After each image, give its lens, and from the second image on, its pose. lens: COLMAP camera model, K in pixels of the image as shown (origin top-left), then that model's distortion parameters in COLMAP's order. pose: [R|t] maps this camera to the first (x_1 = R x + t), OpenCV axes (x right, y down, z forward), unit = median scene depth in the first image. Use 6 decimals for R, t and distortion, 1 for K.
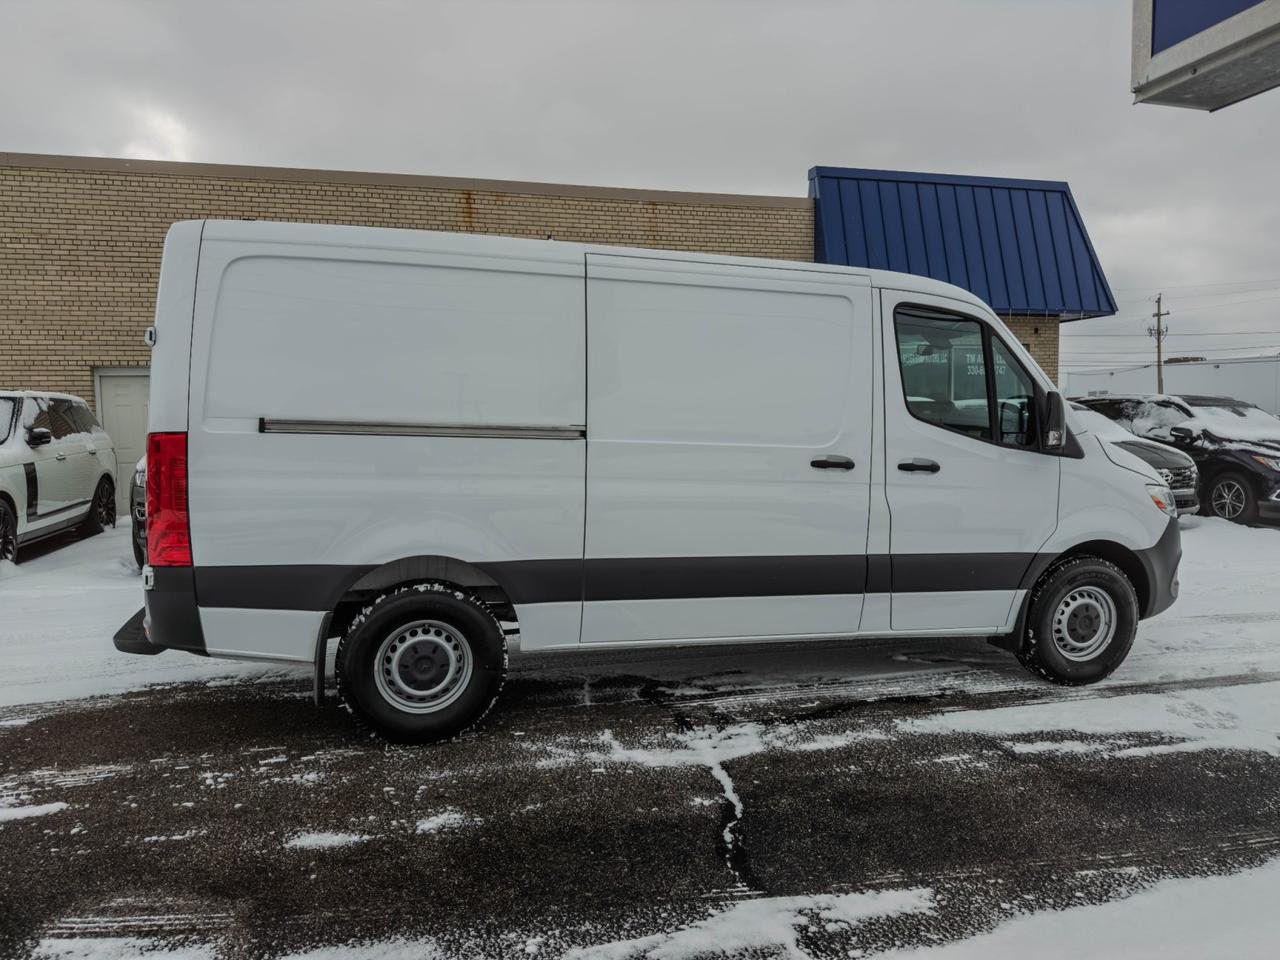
lens RADIAL K [[860.3, 0, 651.7], [0, 860.3, 486.0], [0, 0, 1]] dist [0.070951, -0.084185]
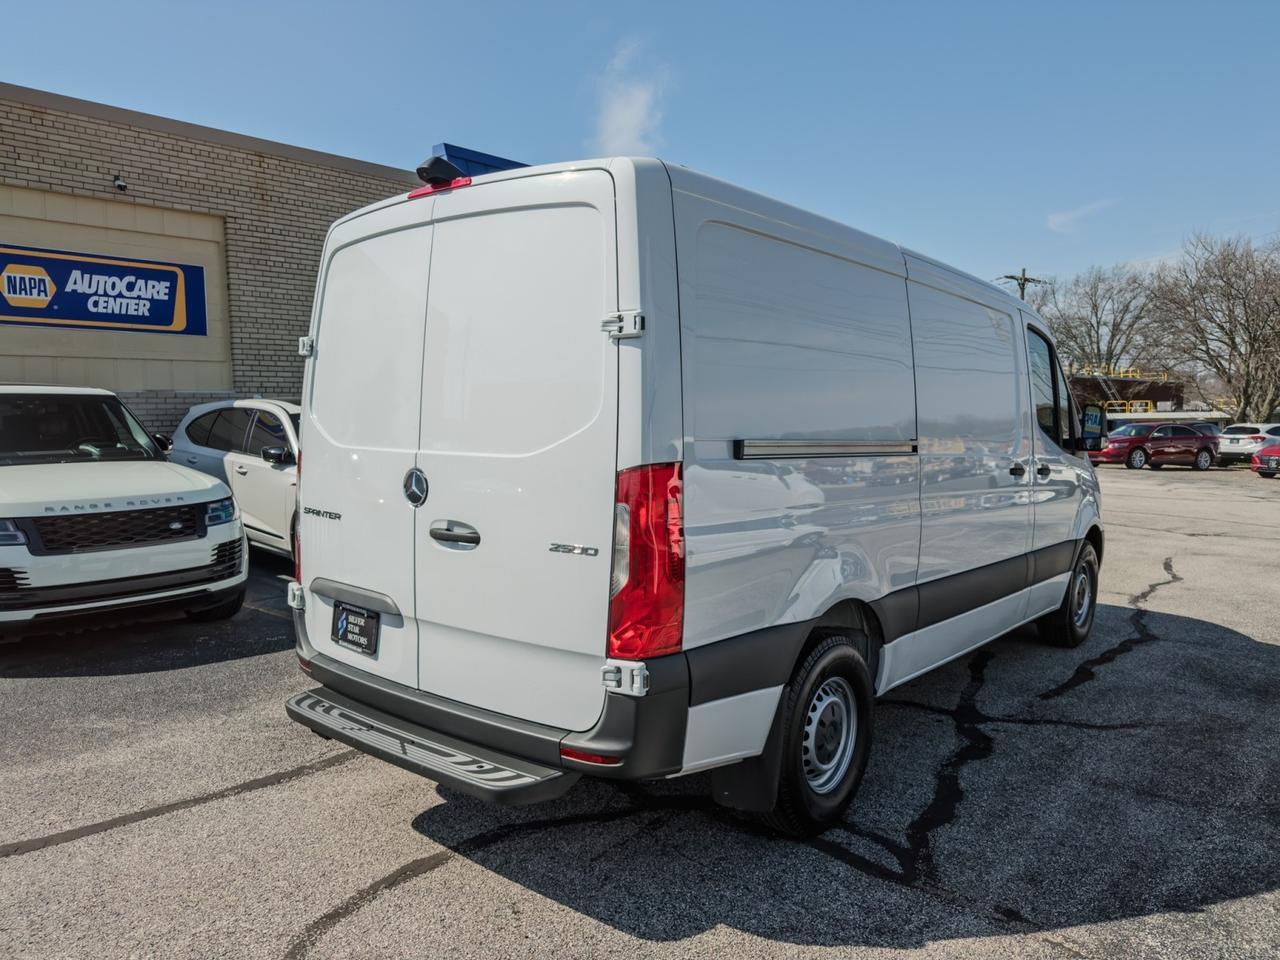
lens RADIAL K [[888.2, 0, 652.0], [0, 888.2, 476.2], [0, 0, 1]] dist [-0.002636, 0.000609]
pose [[0.823039, -0.041289, 0.566482, -0.881855], [0.050448, 0.998727, -0.000502, -0.046991], [-0.565740, 0.028992, 0.824074, 0.390954]]
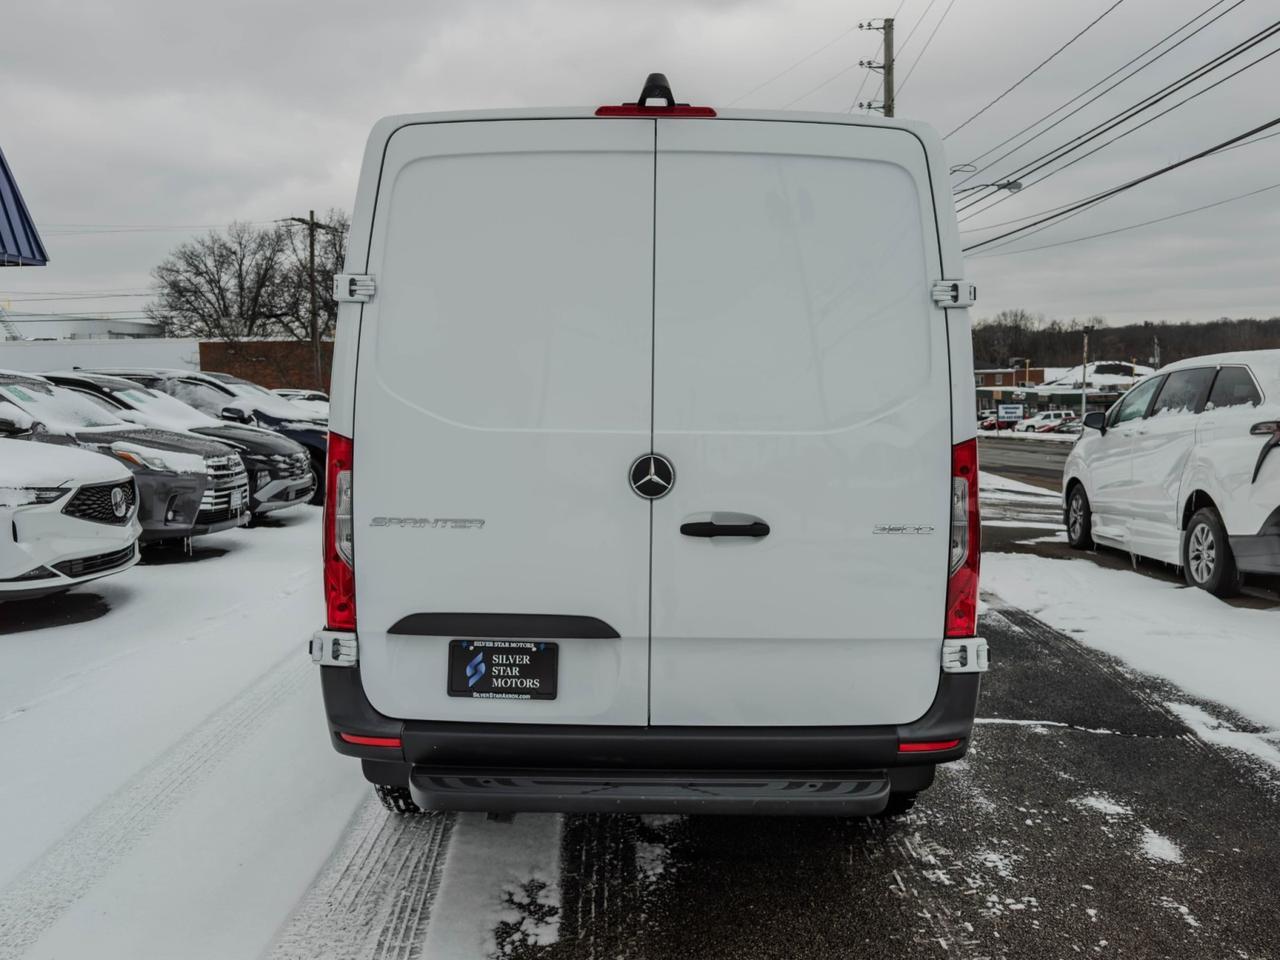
lens RADIAL K [[1151.1, 0, 620.6], [0, 1151.1, 444.5], [0, 0, 1]] dist [0.064242, -0.097650]
pose [[0.299488, -0.046709, 0.952956, -1.391497], [0.079019, 0.996584, 0.024014, -0.091162], [-0.950822, 0.068109, 0.302156, 0.908525]]
